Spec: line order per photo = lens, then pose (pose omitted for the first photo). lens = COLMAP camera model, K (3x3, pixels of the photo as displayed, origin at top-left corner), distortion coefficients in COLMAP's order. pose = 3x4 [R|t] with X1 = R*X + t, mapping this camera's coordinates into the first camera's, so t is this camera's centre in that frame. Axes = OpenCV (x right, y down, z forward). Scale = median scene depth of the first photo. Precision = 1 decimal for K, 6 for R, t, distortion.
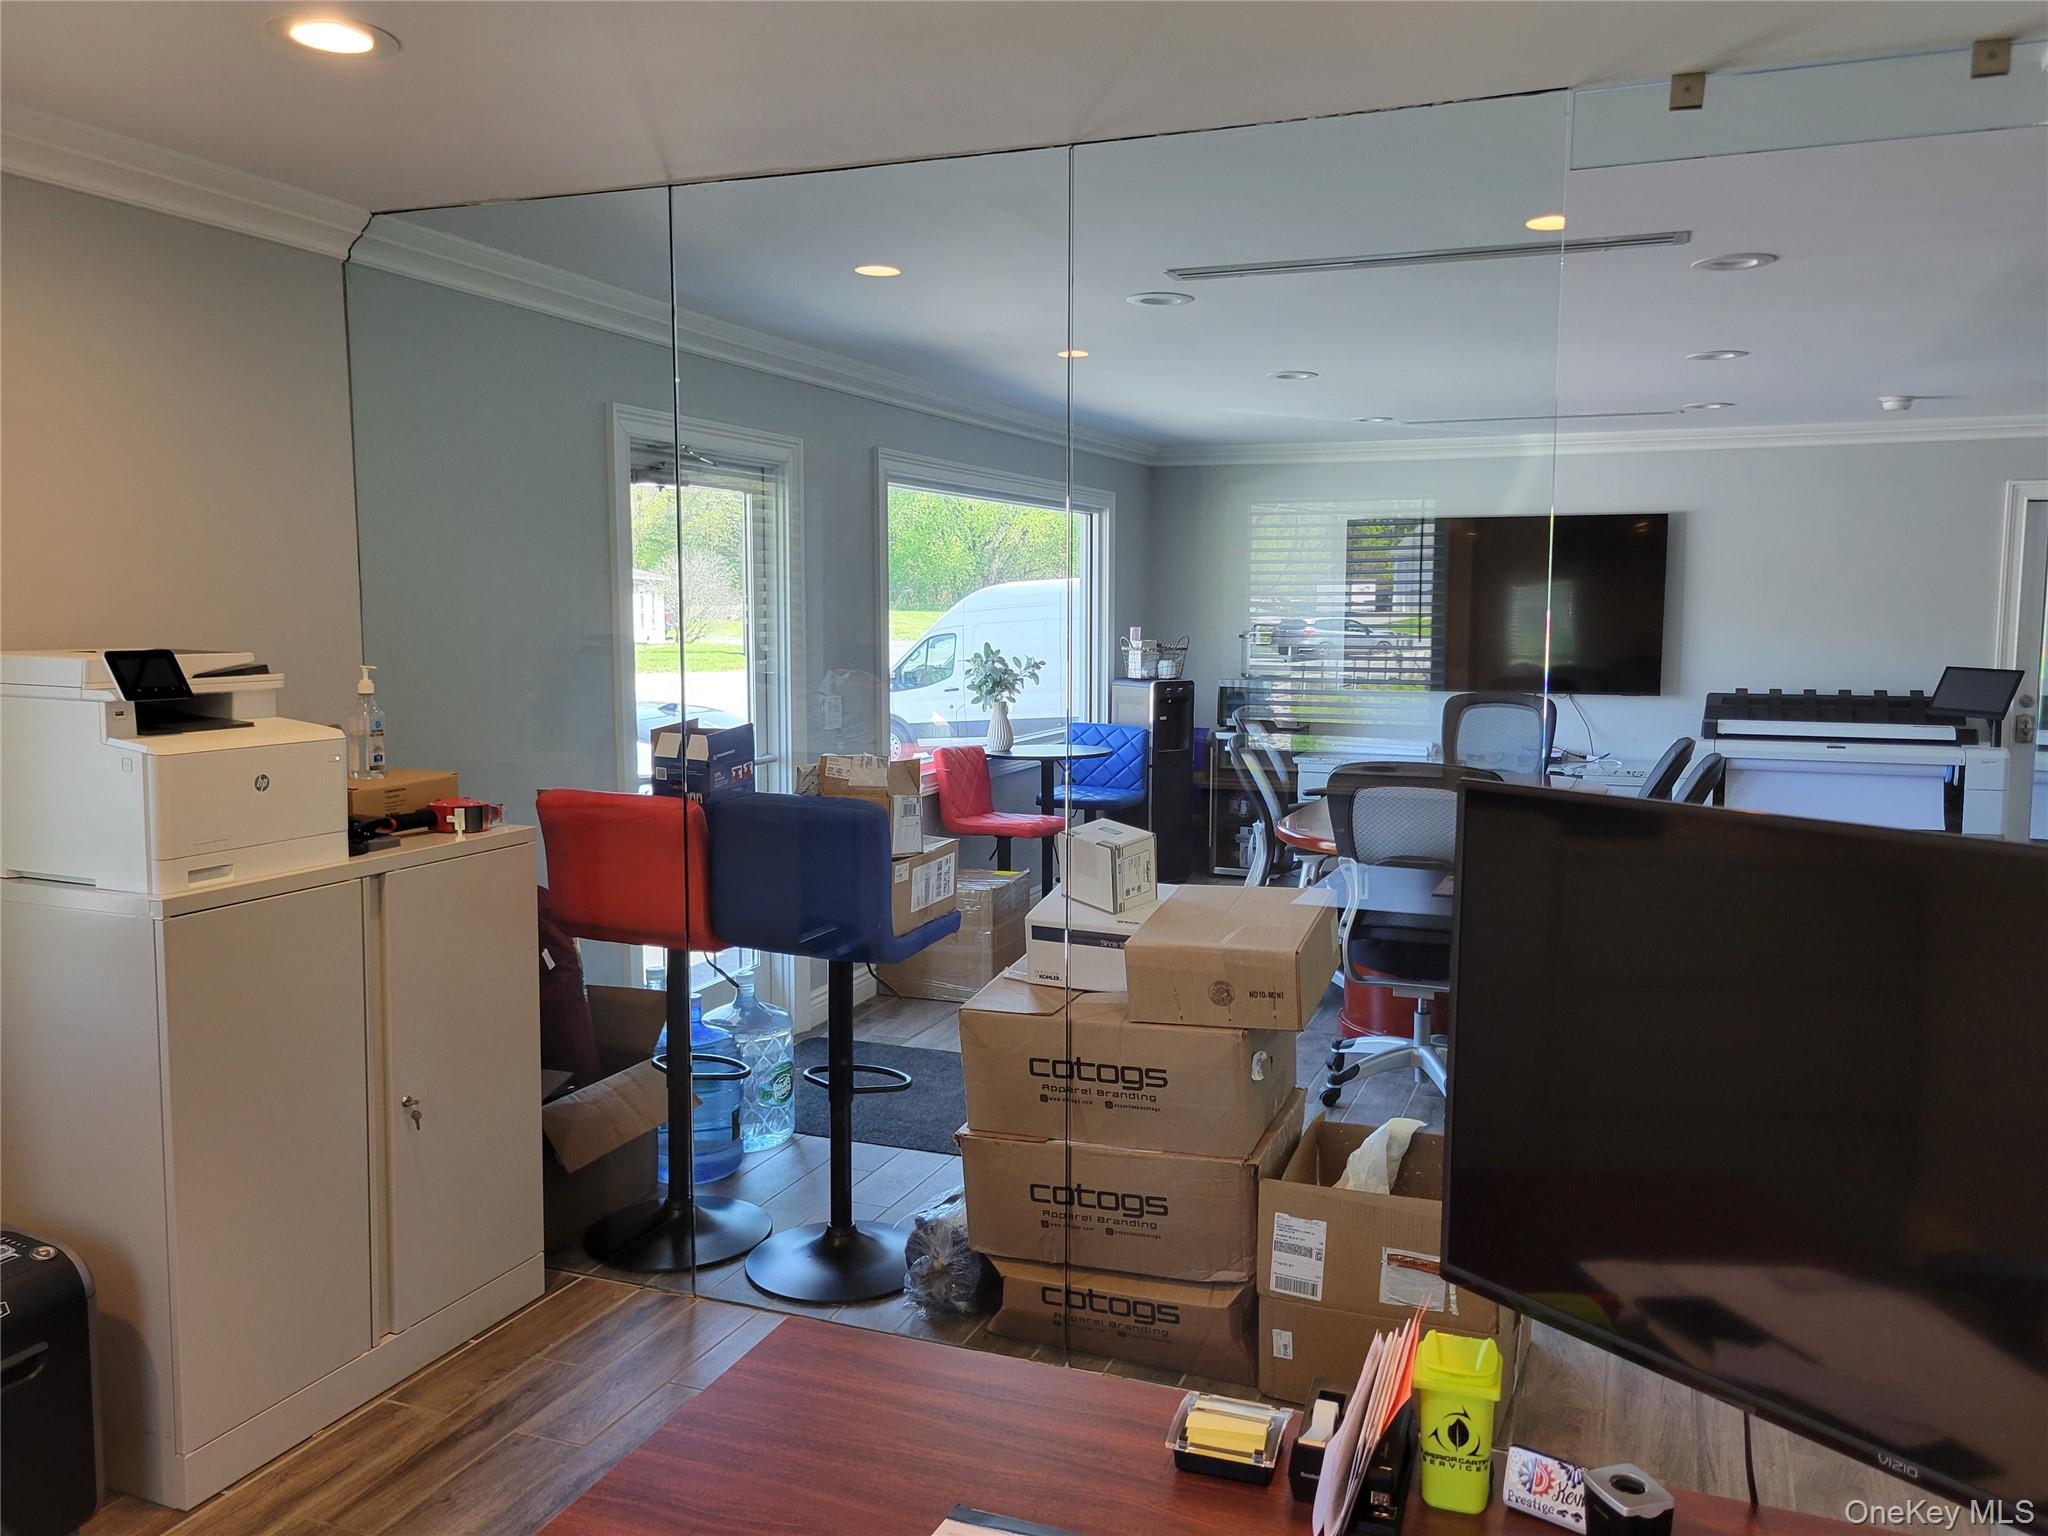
lens RADIAL K [[1561.8, 0, 1063.8], [0, 1561.8, 726.2], [0, 0, 1]] dist [0.031967, -0.006750]
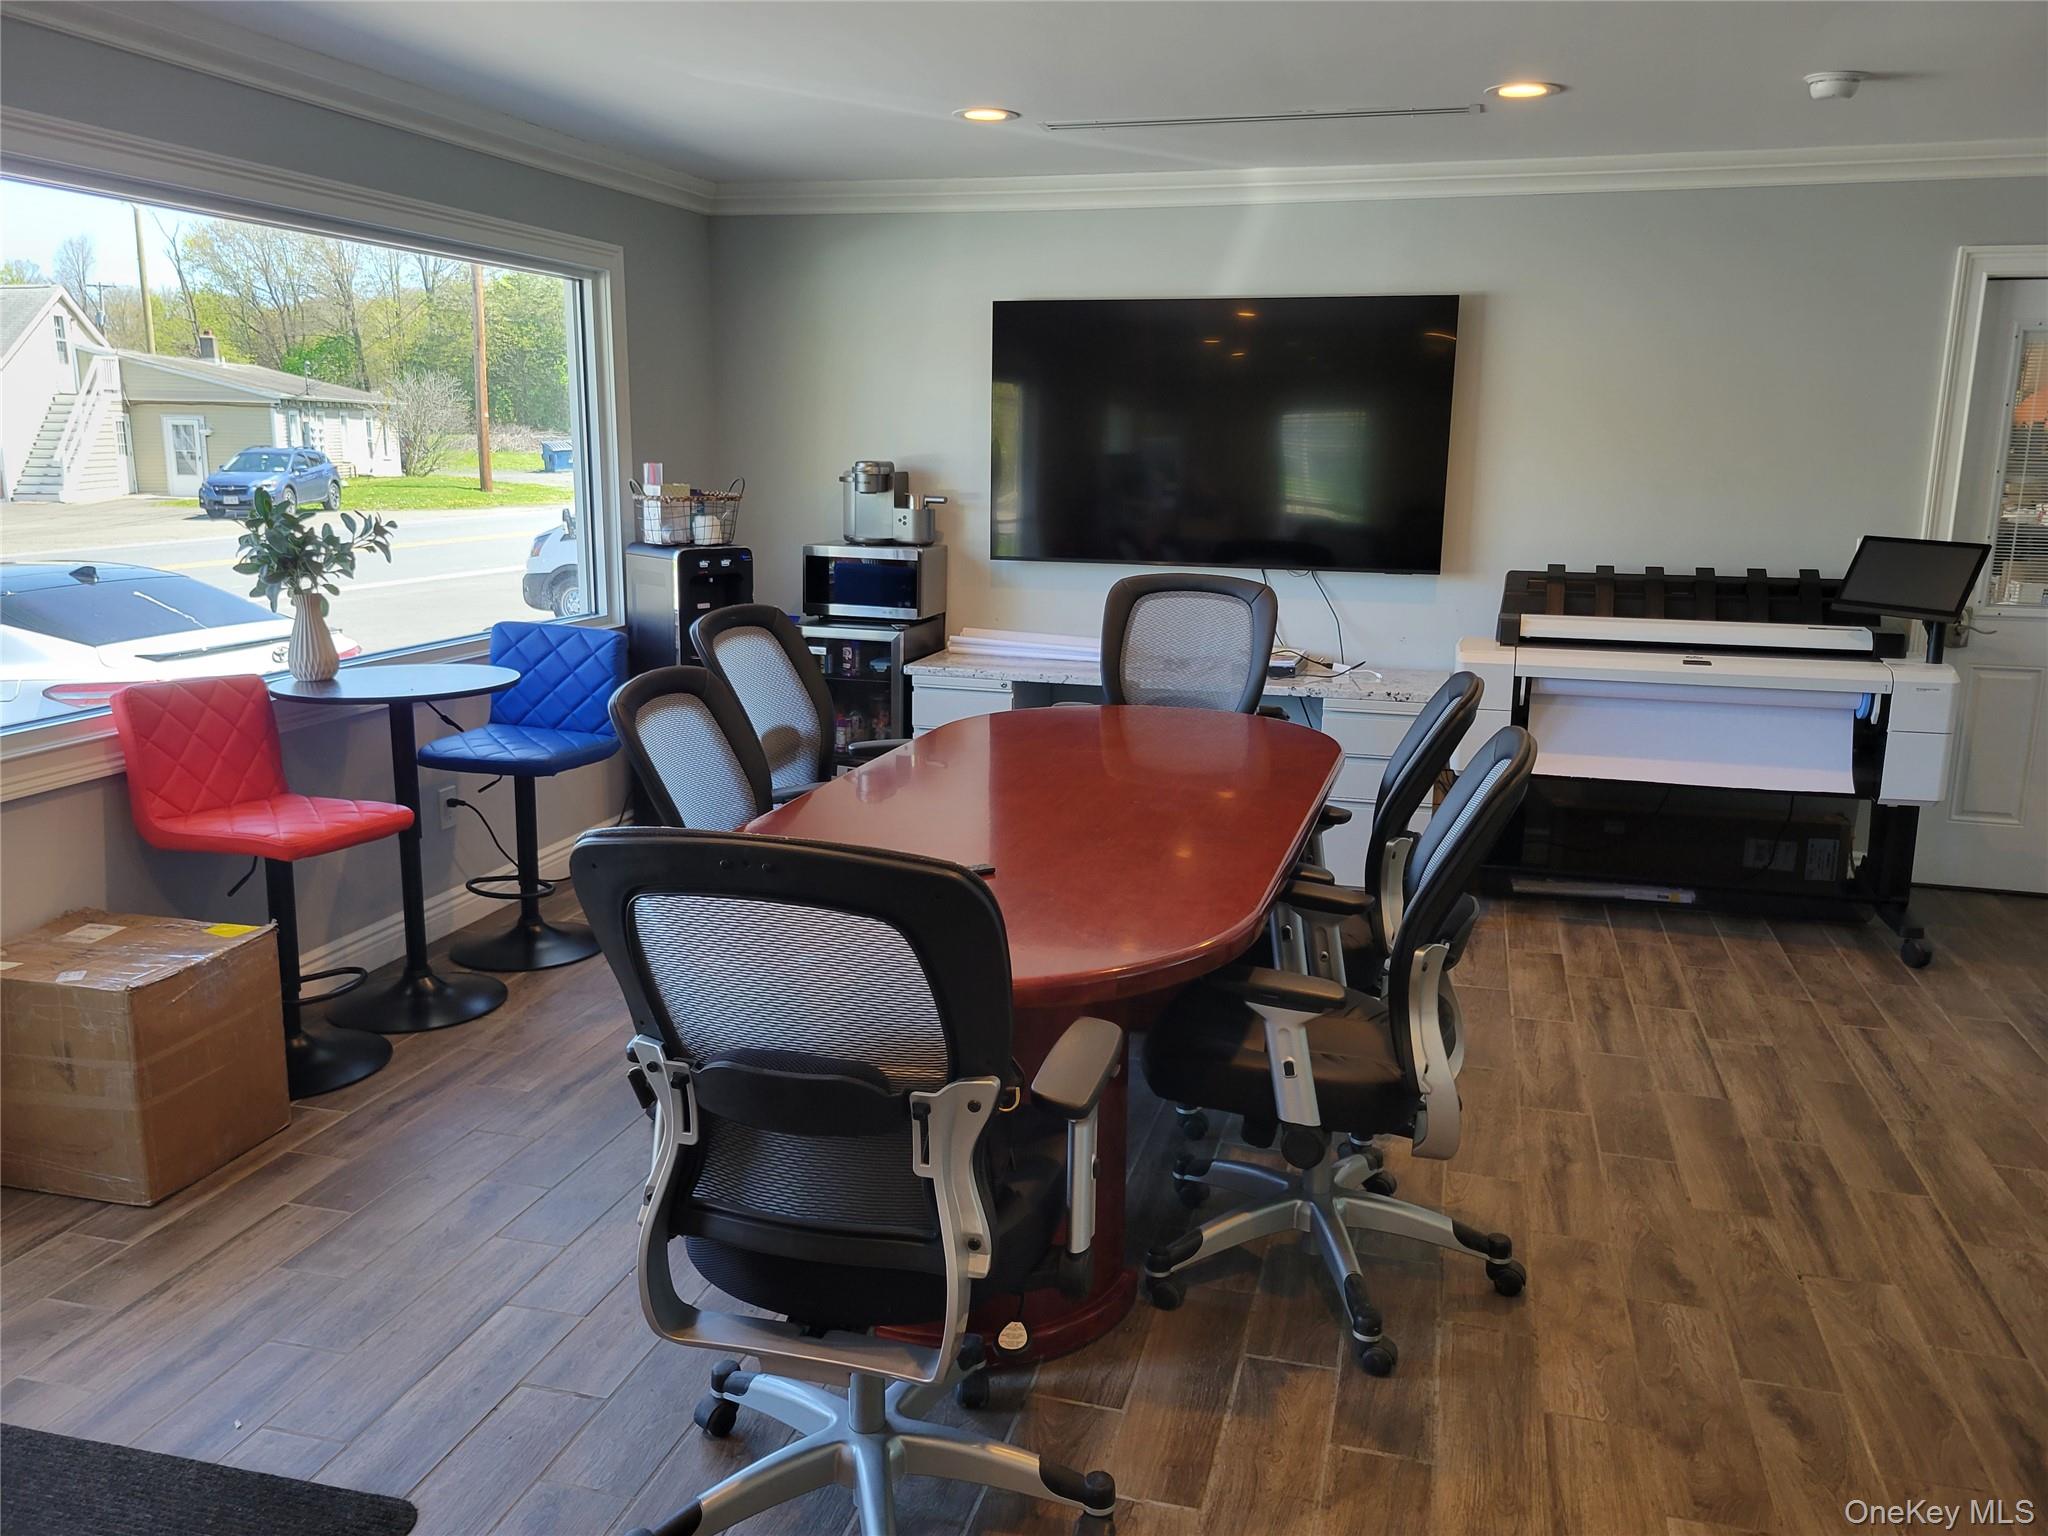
lens RADIAL K [[1561.8, 0, 1063.8], [0, 1561.8, 726.2], [0, 0, 1]] dist [0.031967, -0.006750]
pose [[0.993356, -0.010435, 0.114606, 0.152954], [-0.001301, 0.994799, 0.101850, -0.024360], [-0.115073, -0.101323, 0.988176, 0.375235]]
